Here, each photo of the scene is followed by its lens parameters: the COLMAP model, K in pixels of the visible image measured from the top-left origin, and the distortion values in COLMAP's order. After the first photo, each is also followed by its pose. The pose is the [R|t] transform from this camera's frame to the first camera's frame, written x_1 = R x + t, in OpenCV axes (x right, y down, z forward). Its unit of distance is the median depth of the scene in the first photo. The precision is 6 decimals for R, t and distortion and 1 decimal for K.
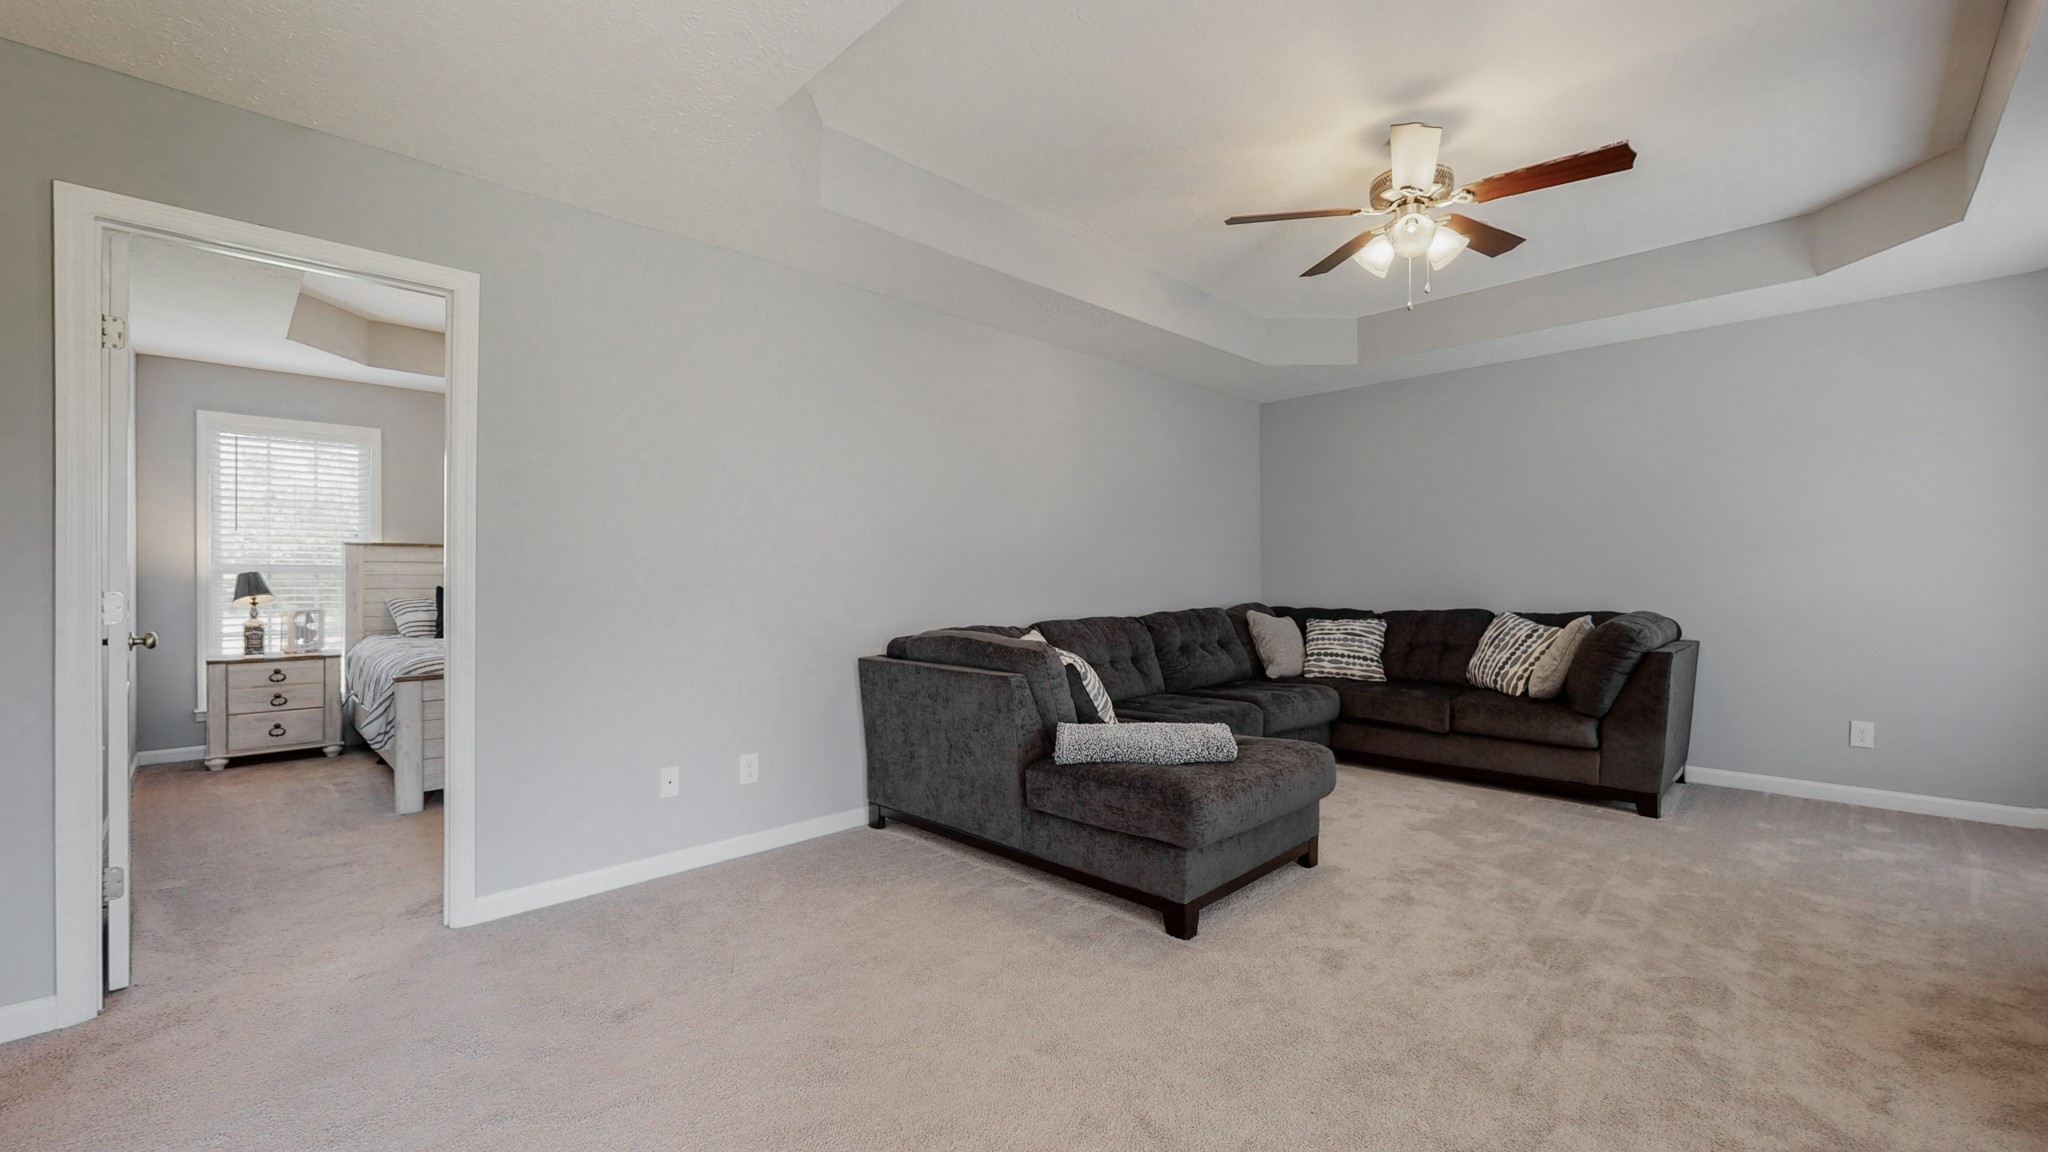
lens RADIAL K [[808.9, 0, 1049.3], [0, 808.9, 583.1], [0, 0, 1]] dist [0.000653, 0.000268]
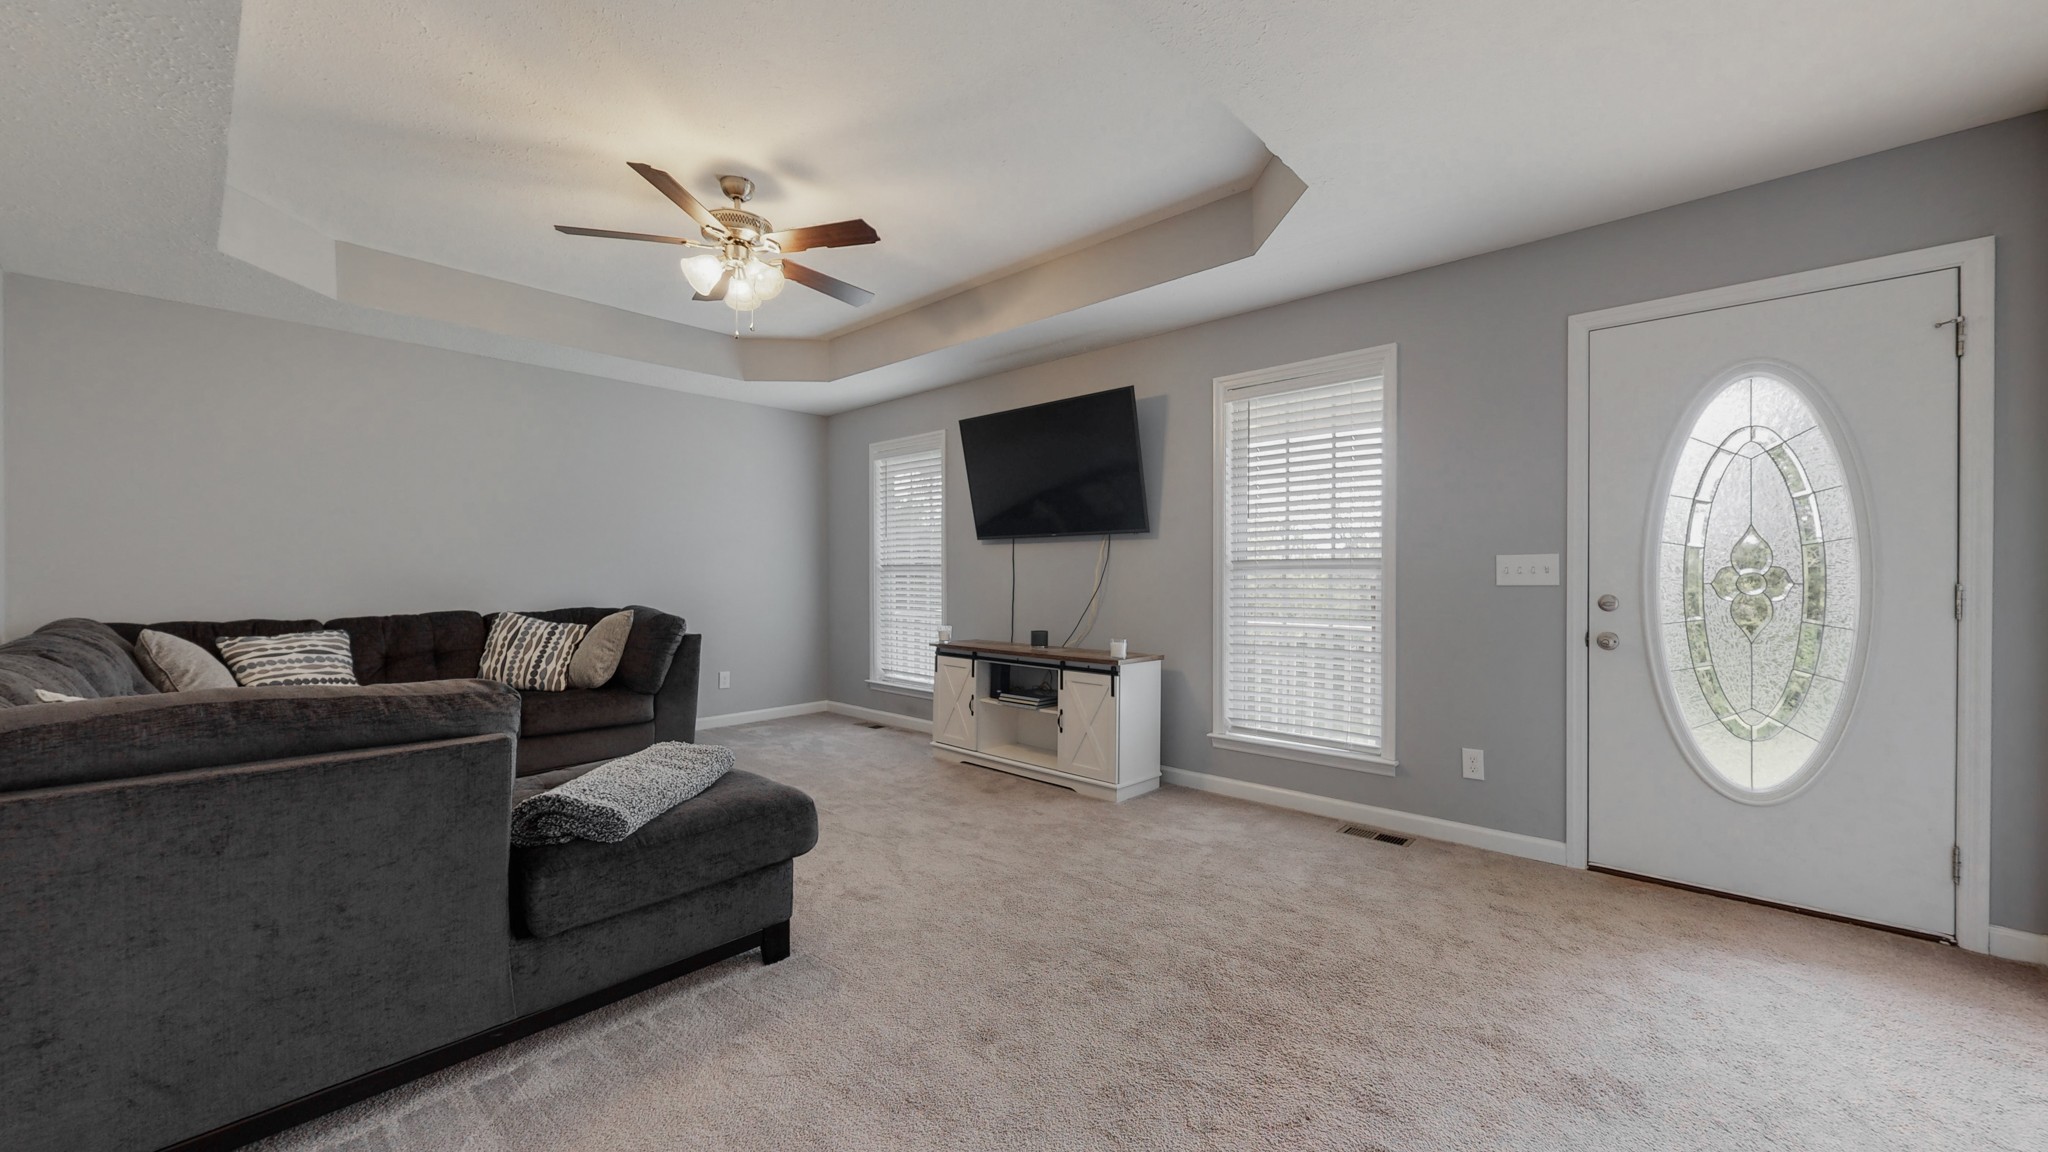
lens RADIAL K [[762.1, 0, 1024.0], [0, 762.1, 576.0], [0, 0, 1]] dist [0.000502, 0.000051]
pose [[-0.029865, 0.006646, 0.999532, -0.474595], [0.005751, 0.999962, -0.006477, 0.001430], [-0.999537, 0.005555, -0.029902, 0.482239]]
